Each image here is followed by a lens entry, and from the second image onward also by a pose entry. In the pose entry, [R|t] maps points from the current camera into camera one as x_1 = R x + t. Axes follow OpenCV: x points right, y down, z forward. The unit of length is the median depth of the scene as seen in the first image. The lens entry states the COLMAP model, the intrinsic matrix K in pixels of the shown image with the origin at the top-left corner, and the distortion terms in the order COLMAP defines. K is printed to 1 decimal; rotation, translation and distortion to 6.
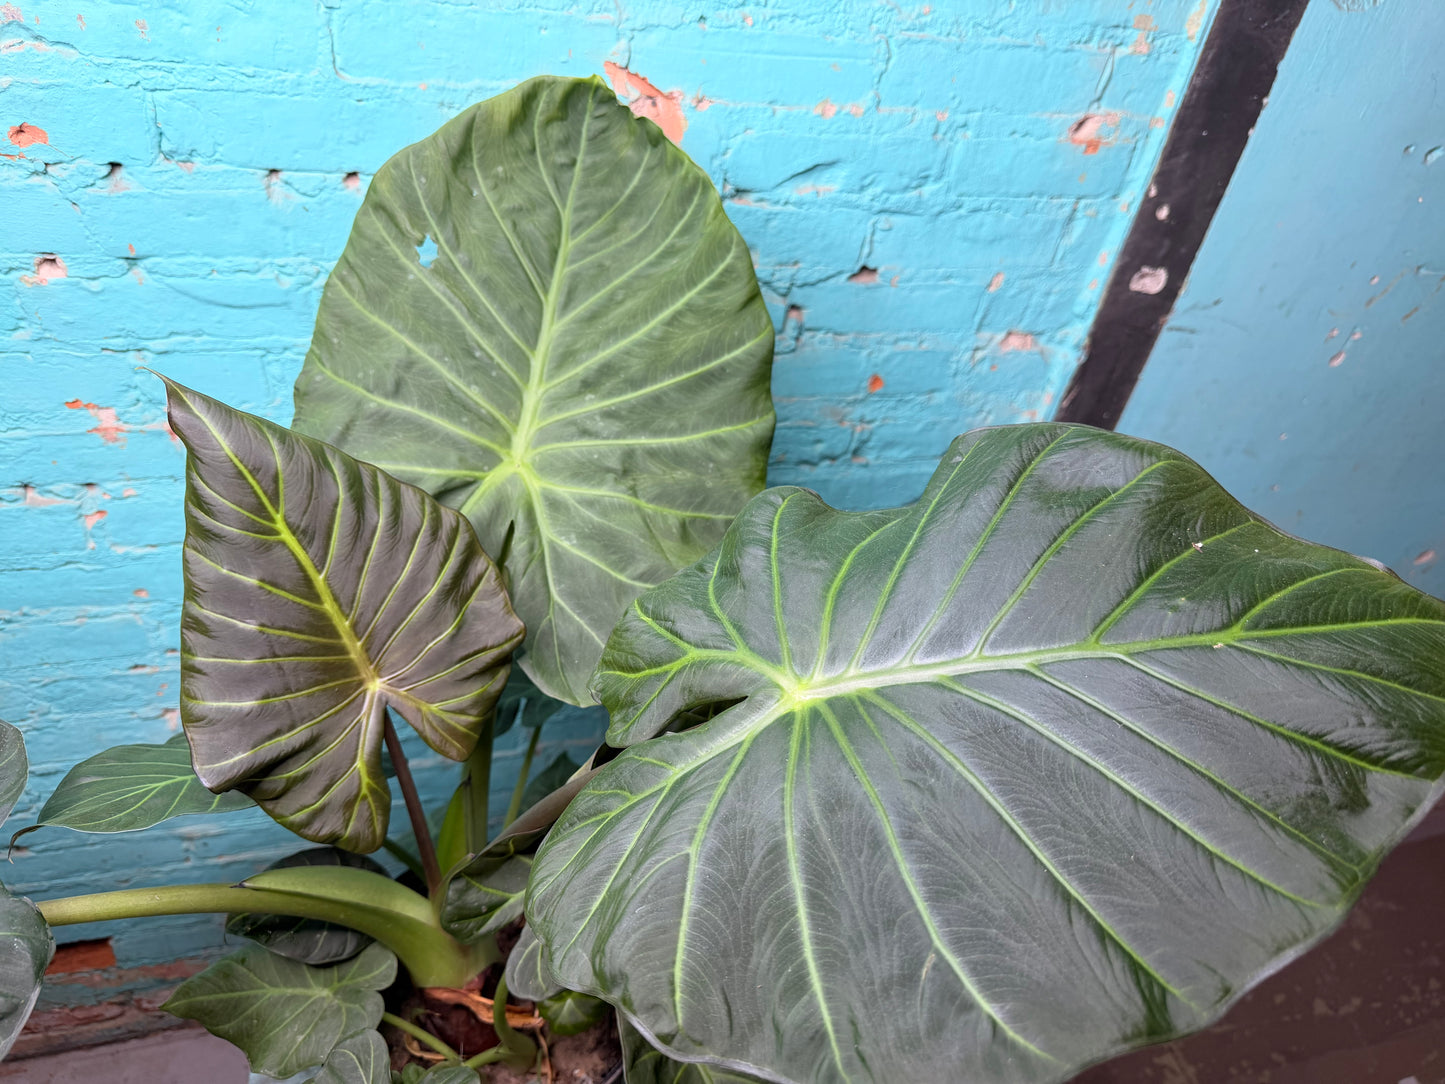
lens RADIAL K [[1040.5, 0, 723.2], [0, 1040.5, 546.1], [0, 0, 1]] dist [-0.002054, -0.013054]
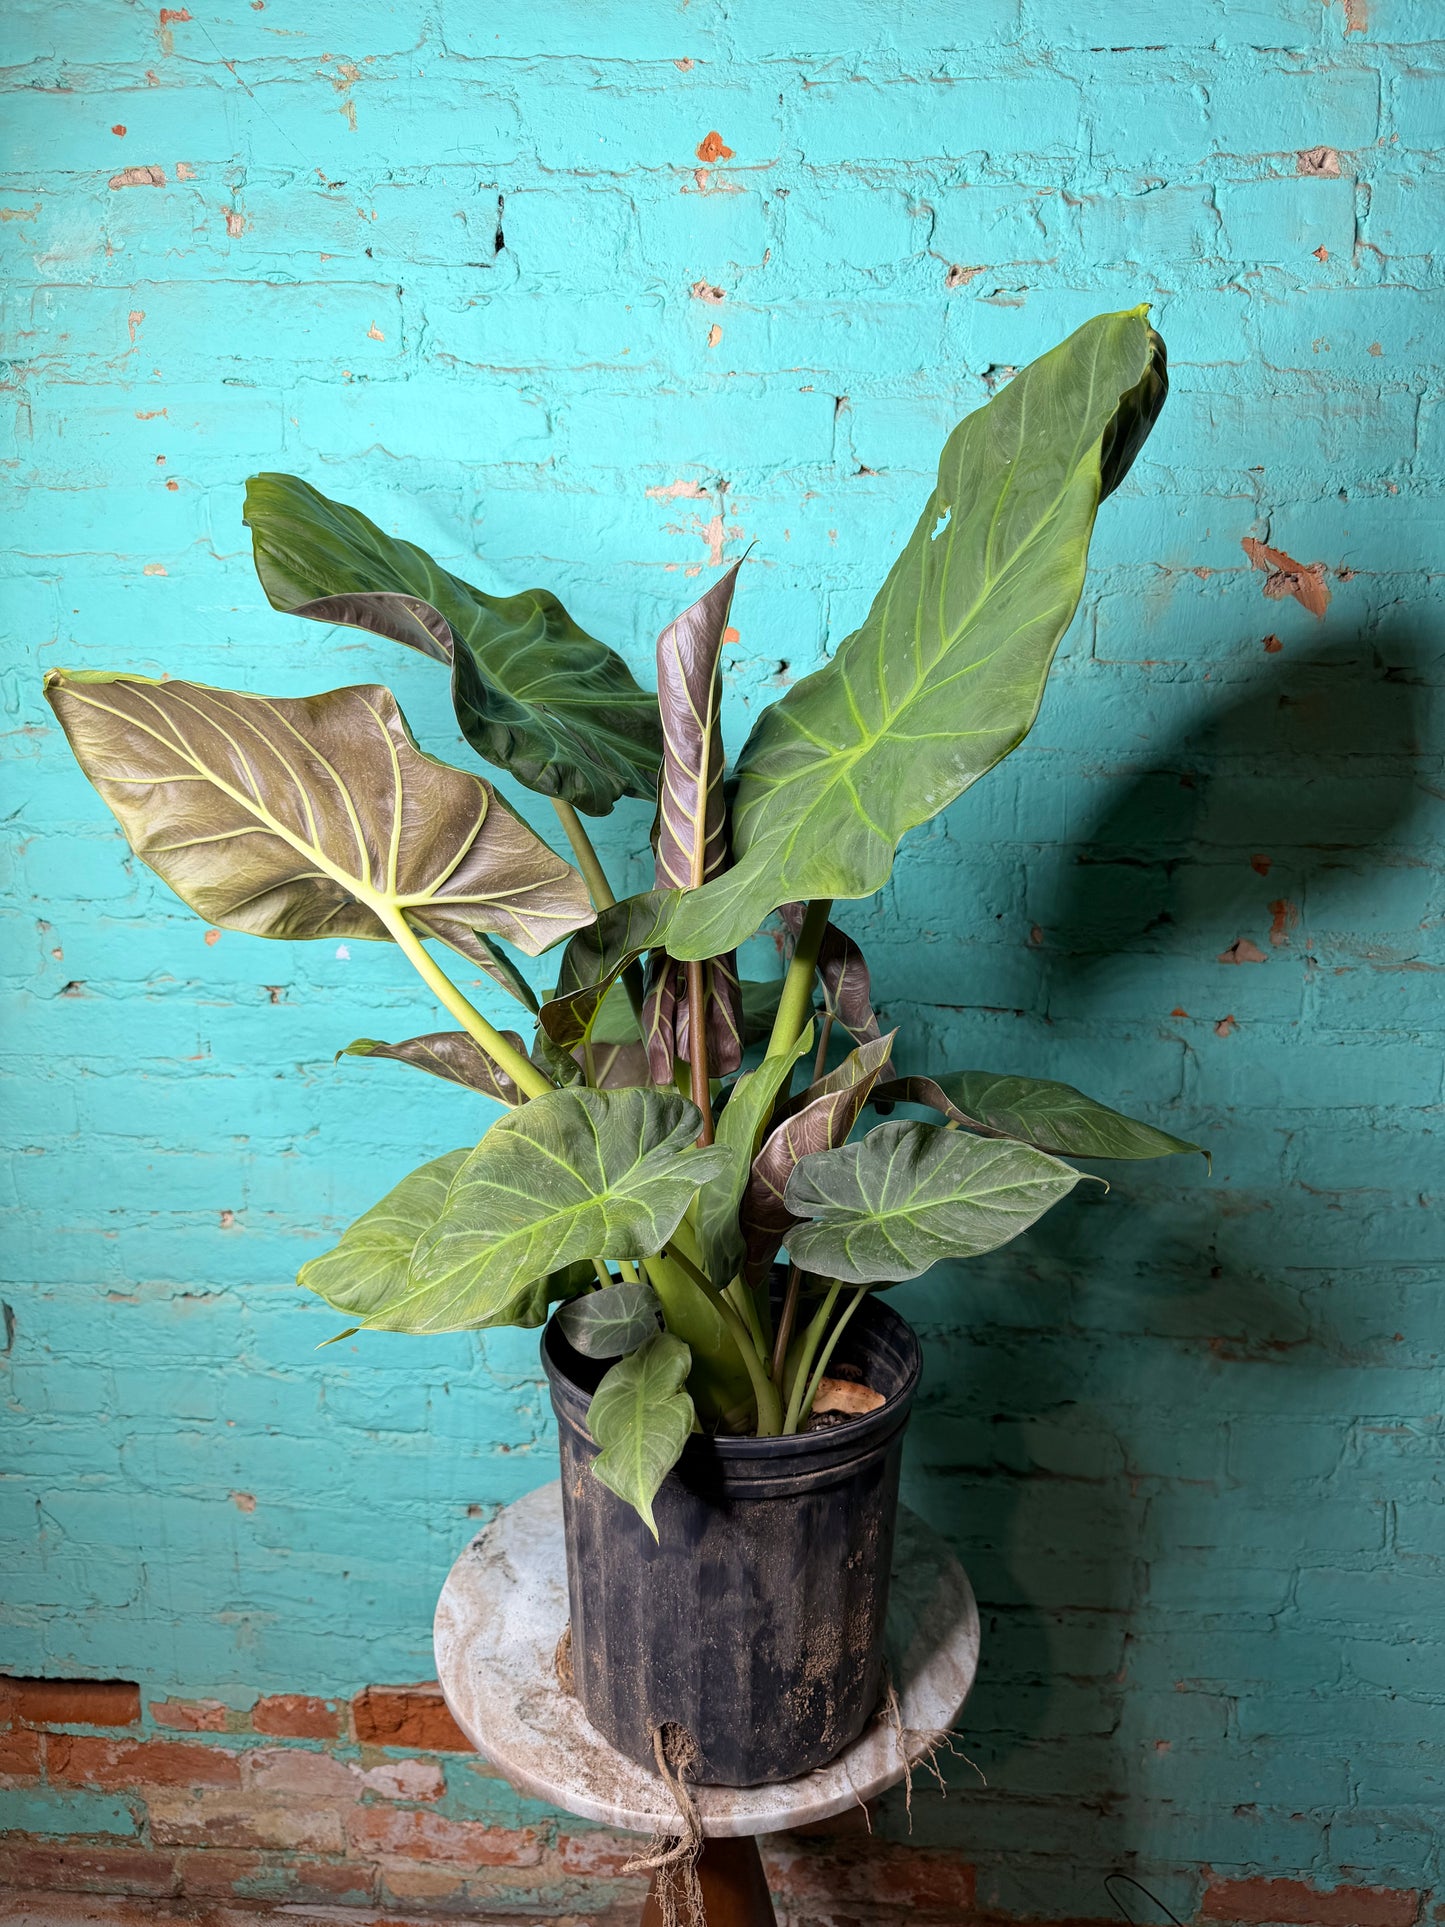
lens RADIAL K [[1387.6, 0, 716.8], [0, 1387.6, 956.8], [0, 0, 1]] dist [-0.002054, -0.013054]
pose [[0.929160, -0.059928, -0.364788, -0.120288], [-0.122568, 0.881018, -0.456930, 0.572933], [0.348767, 0.469272, 0.811262, -0.091603]]
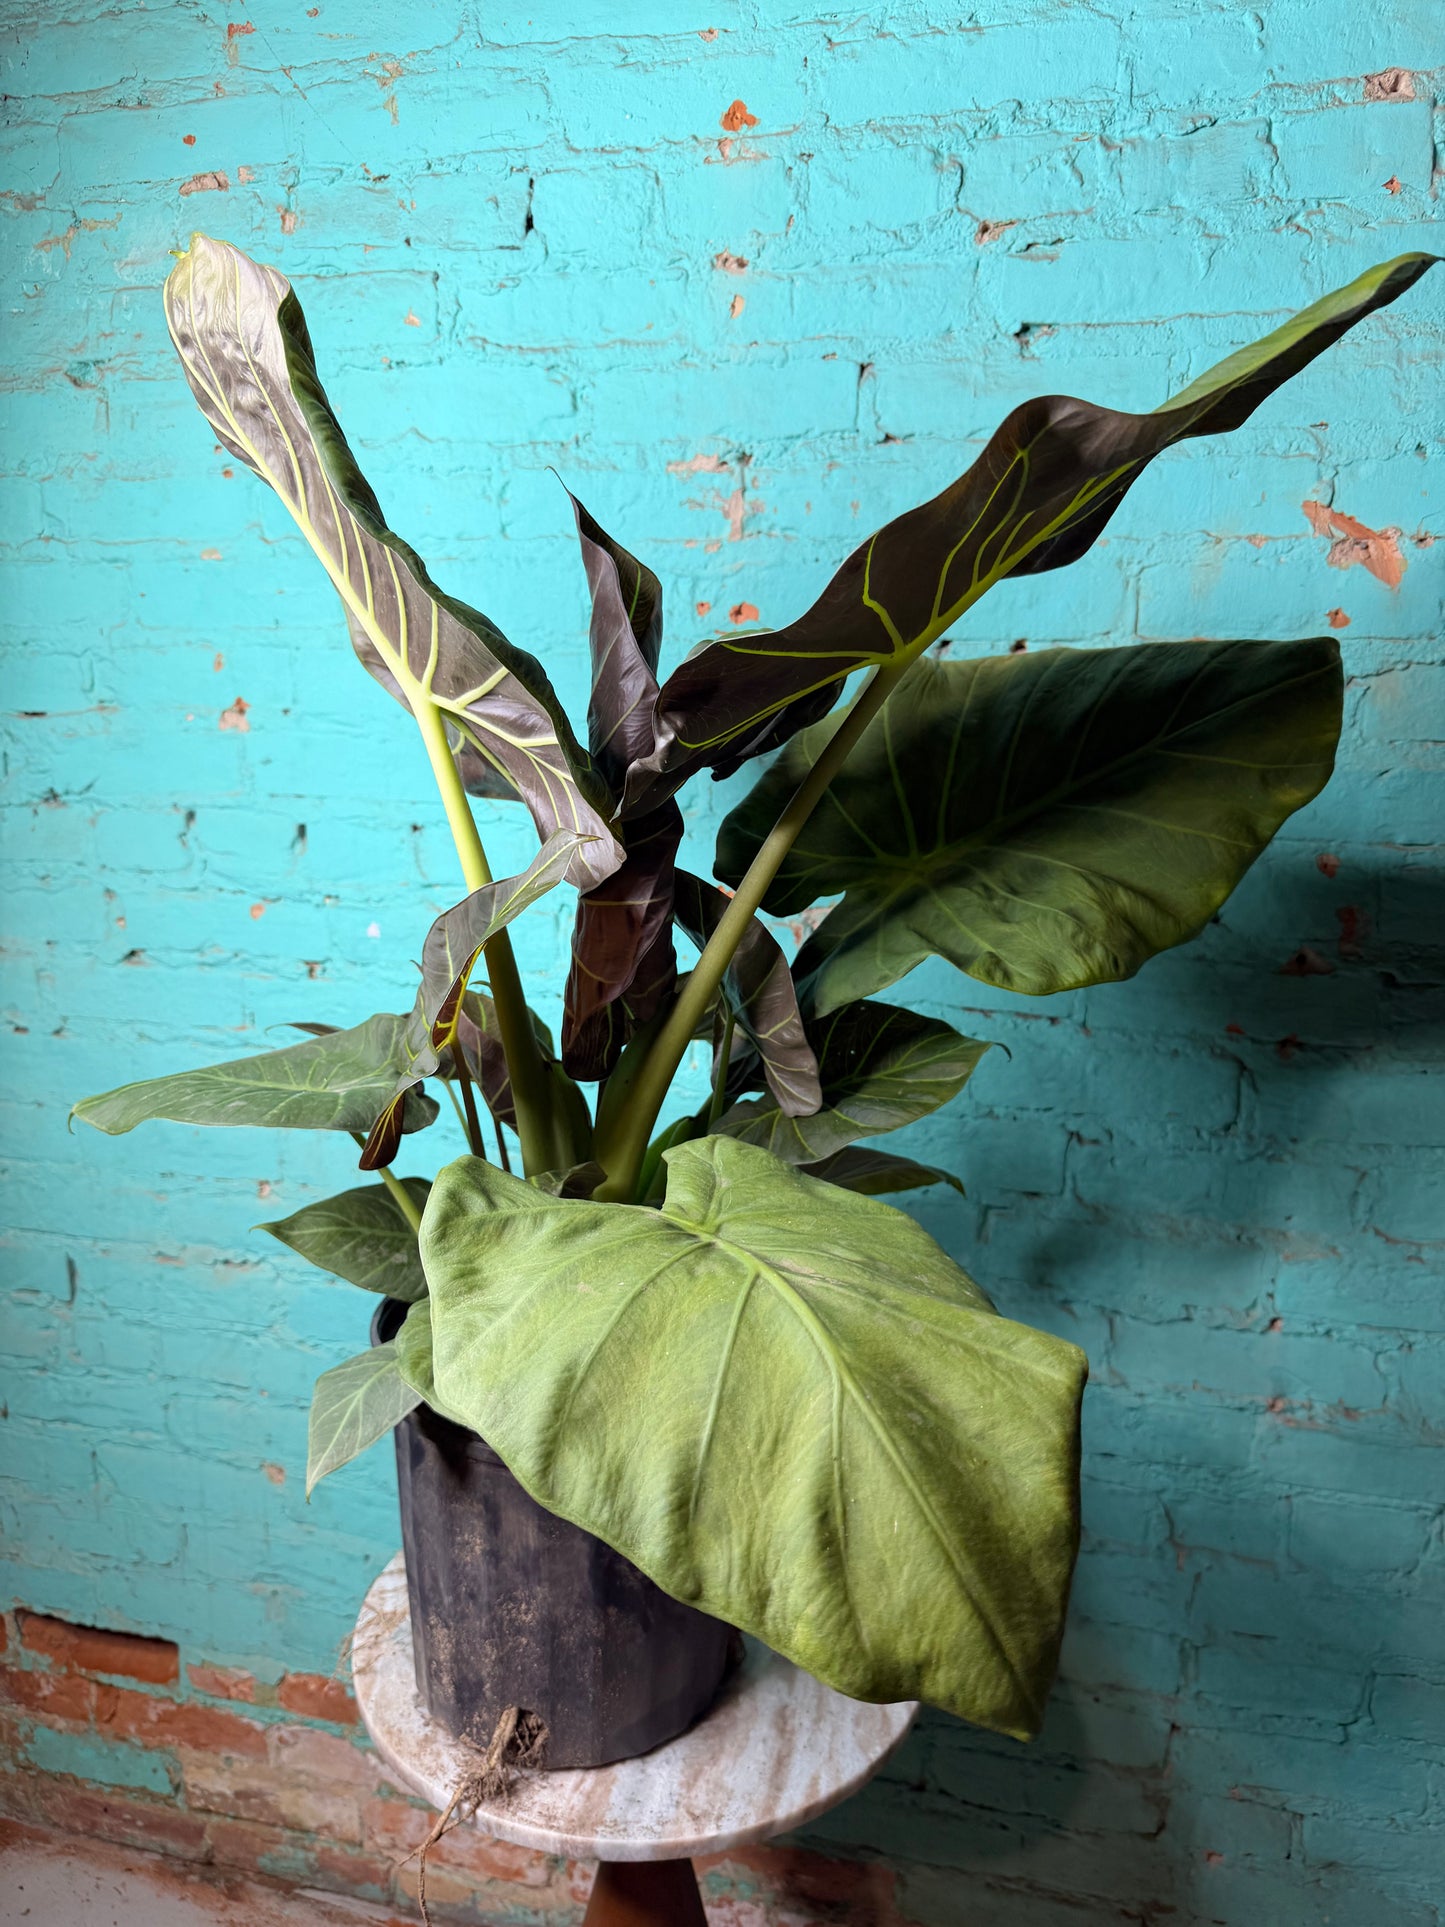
lens RADIAL K [[1387.6, 0, 711.7], [0, 1387.6, 947.2], [0, 0, 1]] dist [-0.002054, -0.013054]
pose [[0.852161, -0.038890, -0.521833, 0.063761], [-0.240851, 0.856172, -0.457121, 0.553461], [0.464556, 0.515225, 0.720230, 0.070734]]
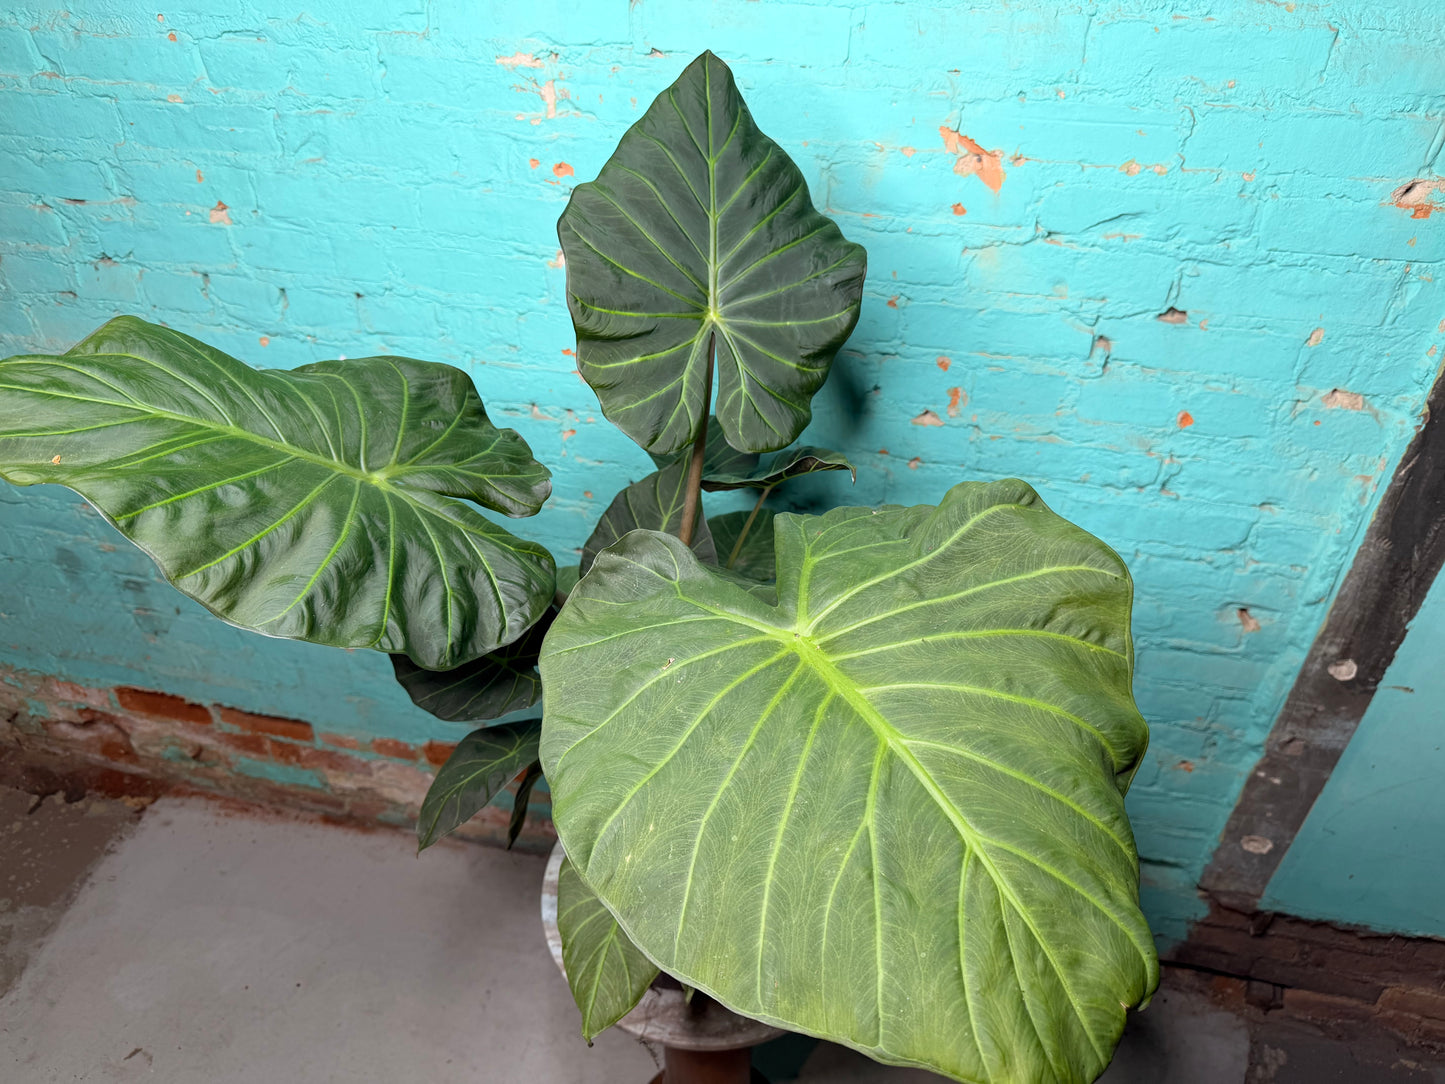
lens RADIAL K [[1040.5, 0, 726.7], [0, 1040.5, 546.8], [0, 0, 1]] dist [-0.002054, -0.013054]
pose [[0.864203, 0.182518, -0.468871, 0.356558], [-0.220613, 0.974985, -0.027089, 0.140229], [0.452198, 0.126850, 0.882851, -0.203425]]
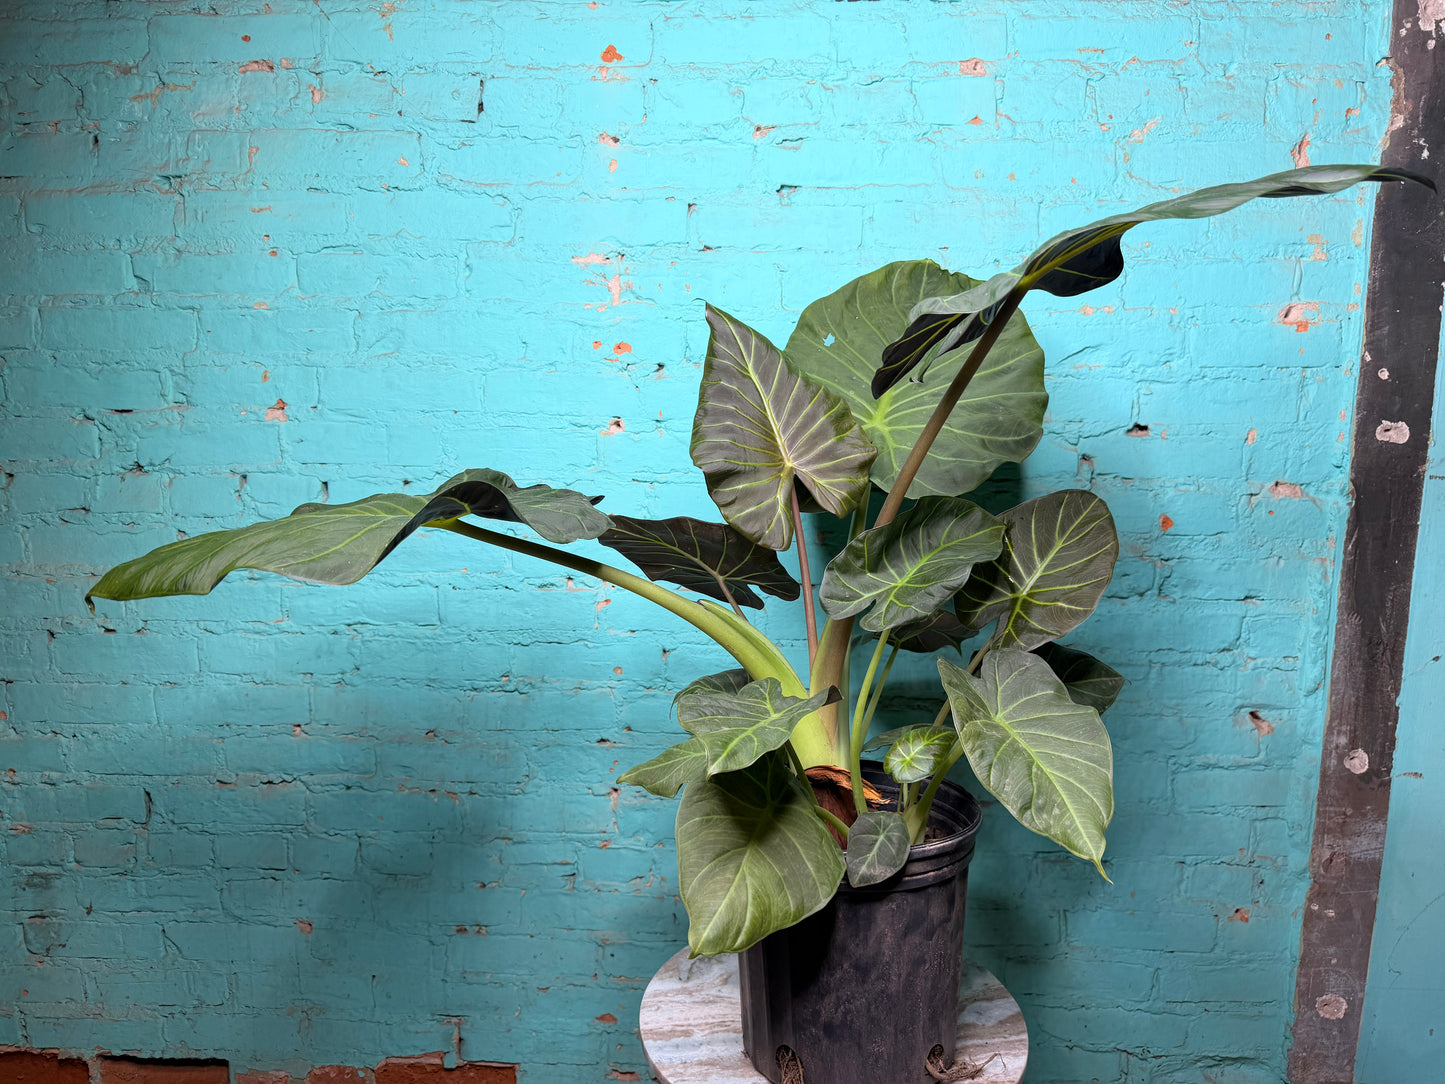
lens RADIAL K [[1040.5, 0, 721.2], [0, 1040.5, 545.6], [0, 0, 1]] dist [-0.002054, -0.013054]
pose [[0.940295, -0.088182, -0.328737, 0.070321], [-0.104401, 0.844567, -0.525173, 0.779456], [0.323952, 0.528138, 0.784936, -0.200560]]
